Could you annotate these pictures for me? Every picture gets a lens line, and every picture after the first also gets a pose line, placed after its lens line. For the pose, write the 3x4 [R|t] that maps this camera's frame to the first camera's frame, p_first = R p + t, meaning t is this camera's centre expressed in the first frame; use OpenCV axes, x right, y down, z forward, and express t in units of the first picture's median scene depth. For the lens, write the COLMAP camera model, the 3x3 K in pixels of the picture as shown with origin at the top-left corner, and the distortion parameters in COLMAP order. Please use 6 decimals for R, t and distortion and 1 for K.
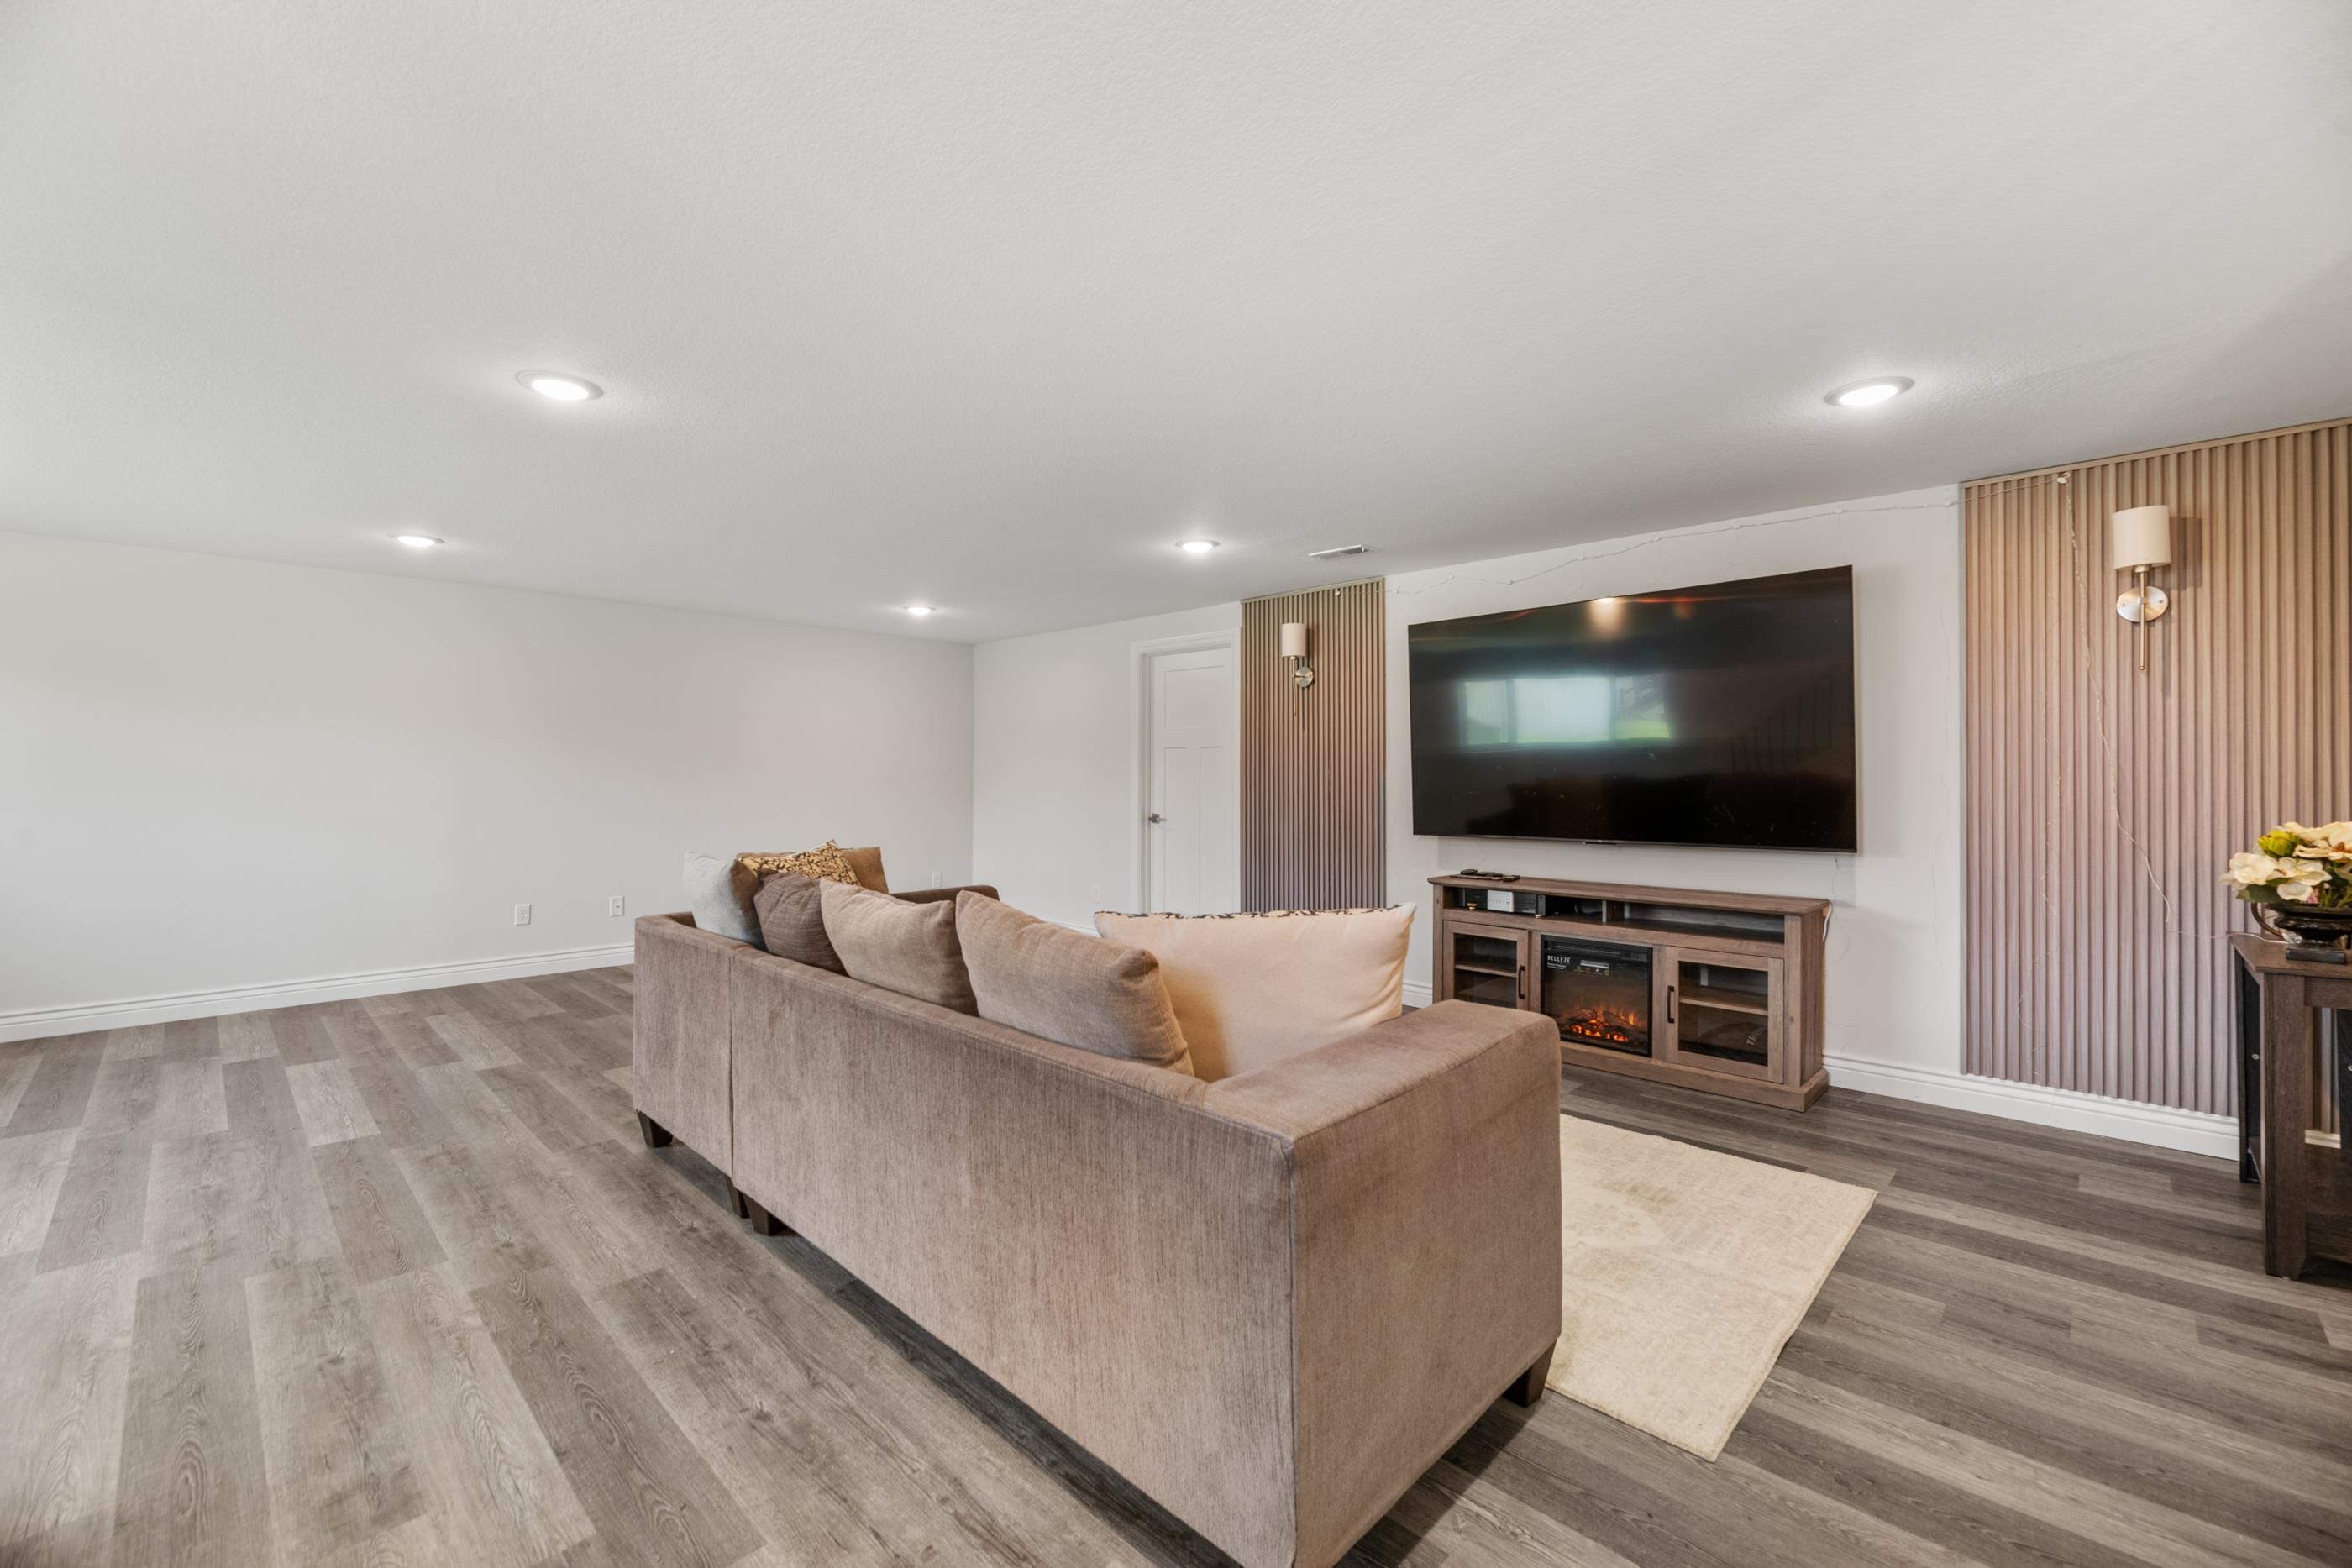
lens RADIAL K [[968.6, 0, 1186.1], [0, 968.6, 780.8], [0, 0, 1]] dist [-0.007402, -0.000685]
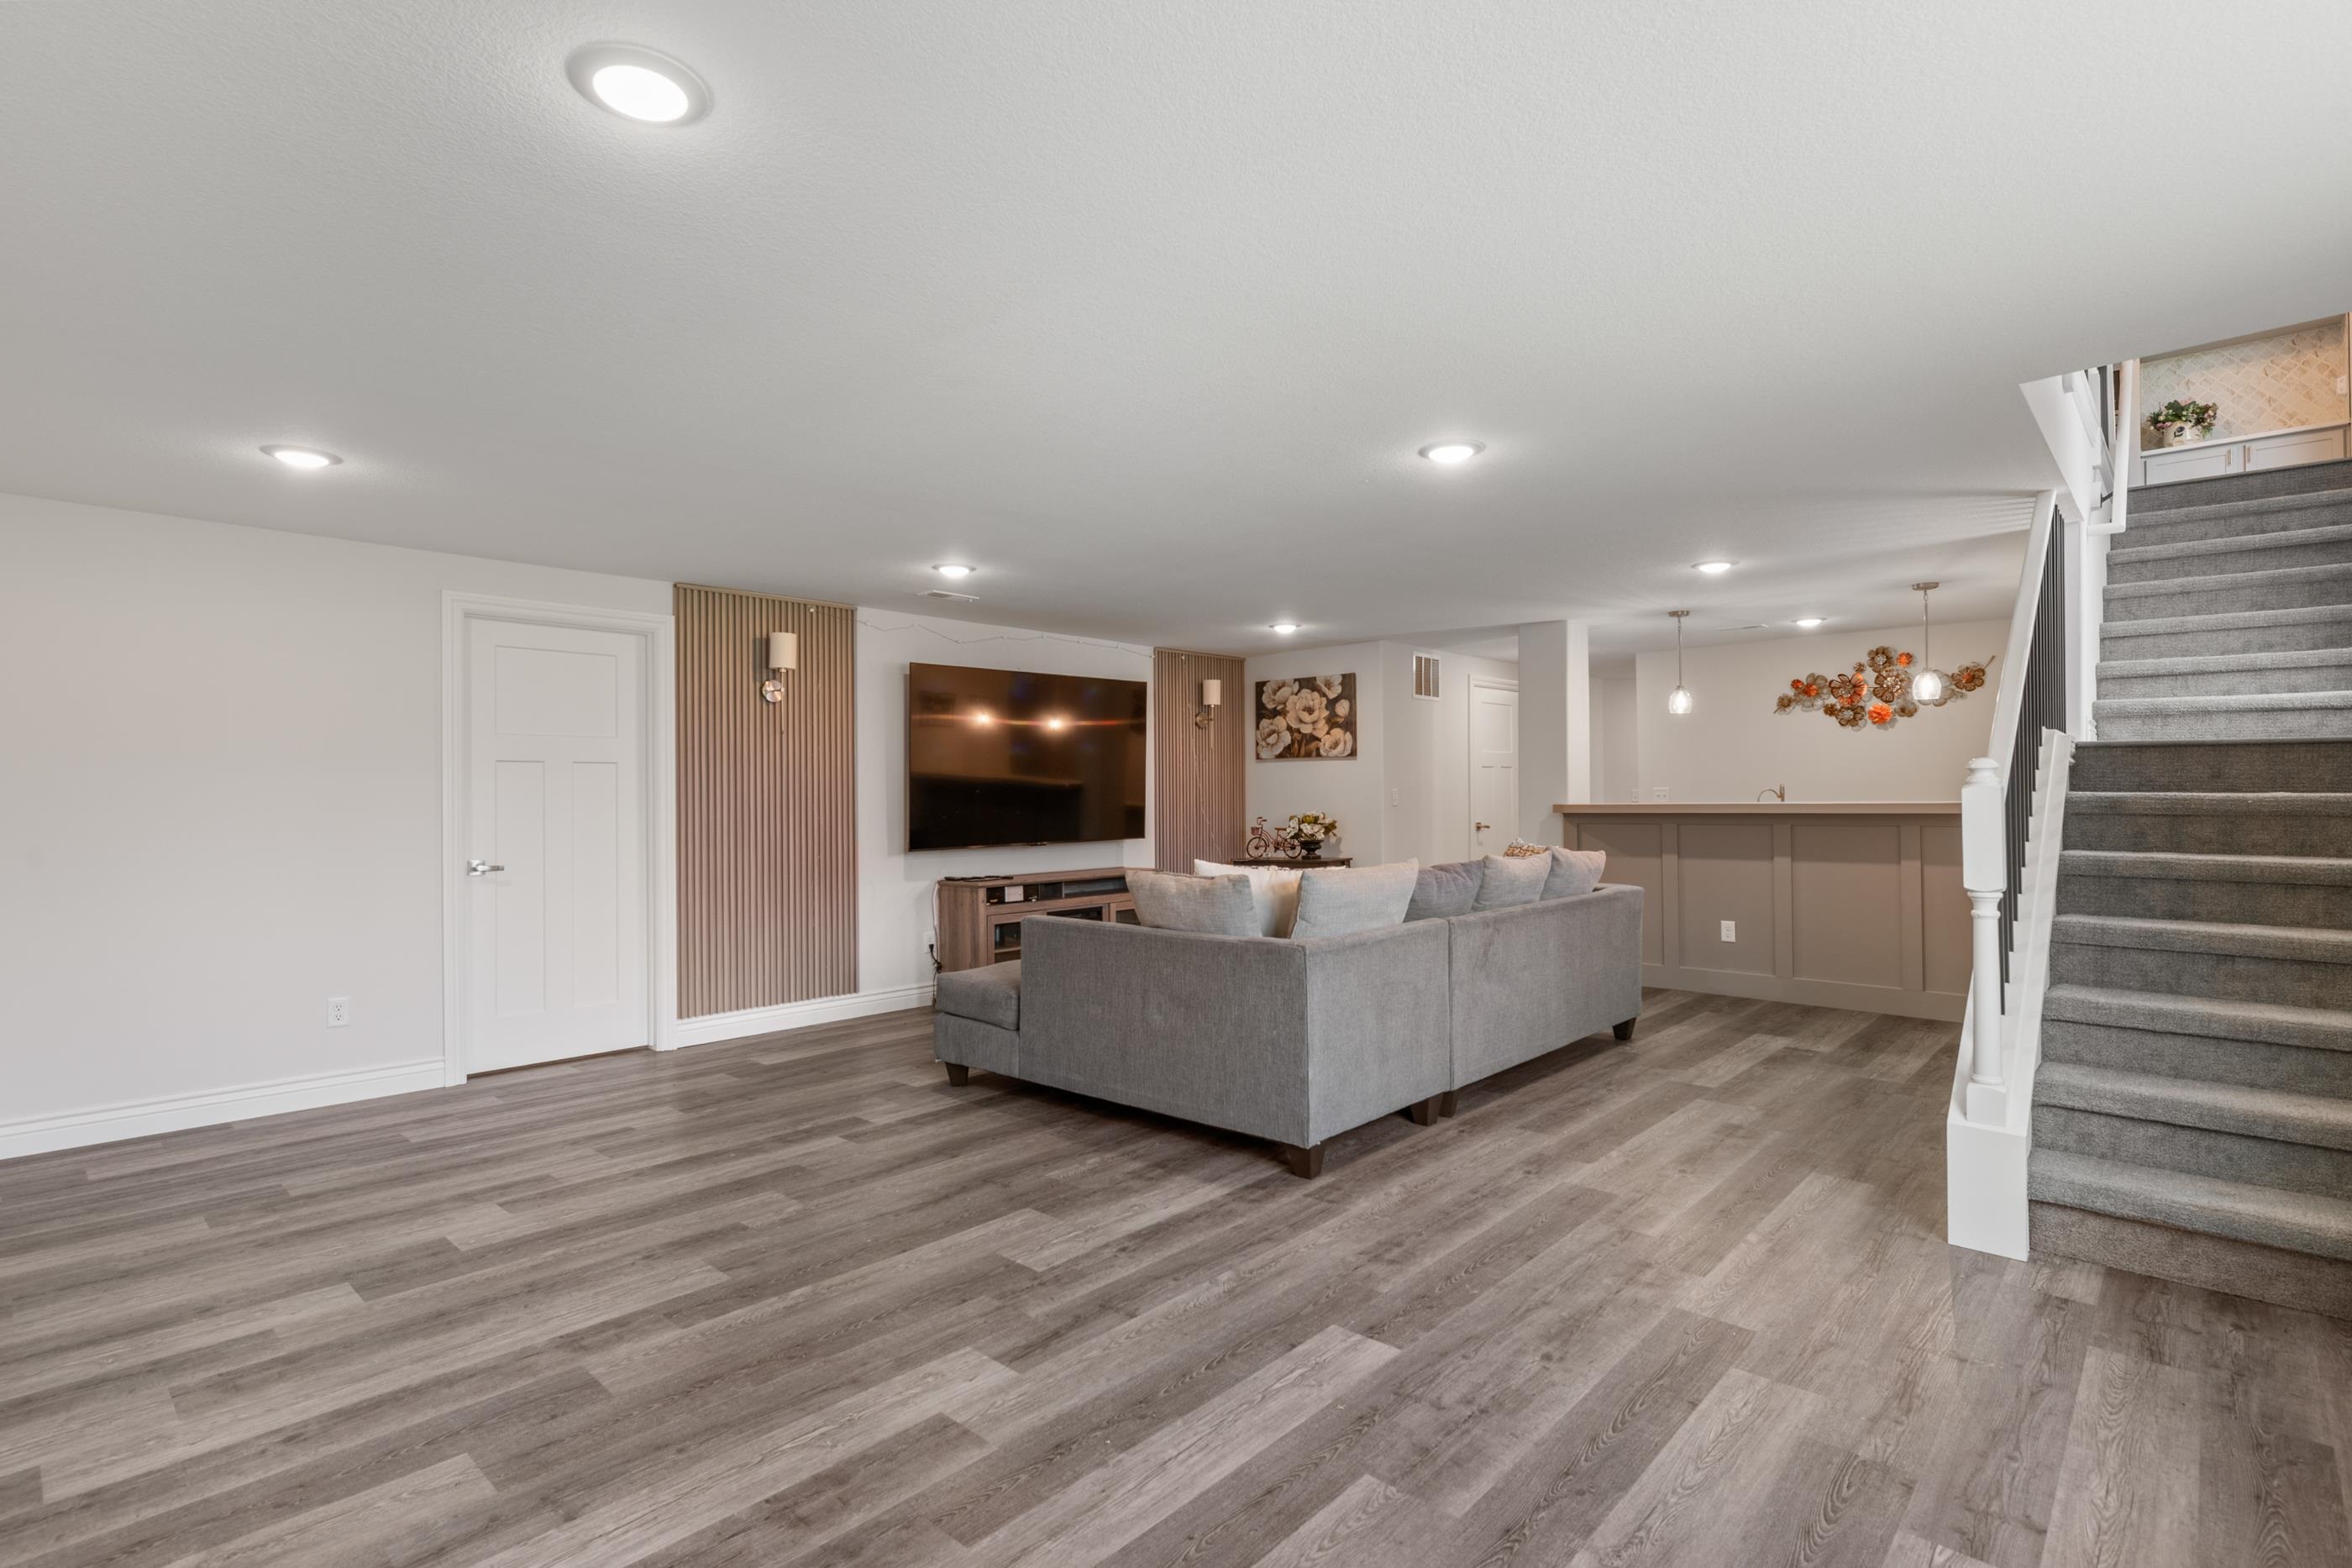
lens RADIAL K [[1115.4, 0, 1155.6], [0, 1115.4, 784.2], [0, 0, 1]] dist [-0.008426, 0.000748]
pose [[-0.008072, 0.008903, 0.999928, -1.656276], [0.016665, 0.999823, -0.008767, -0.009514], [-0.999829, 0.016593, -0.008219, 1.148404]]
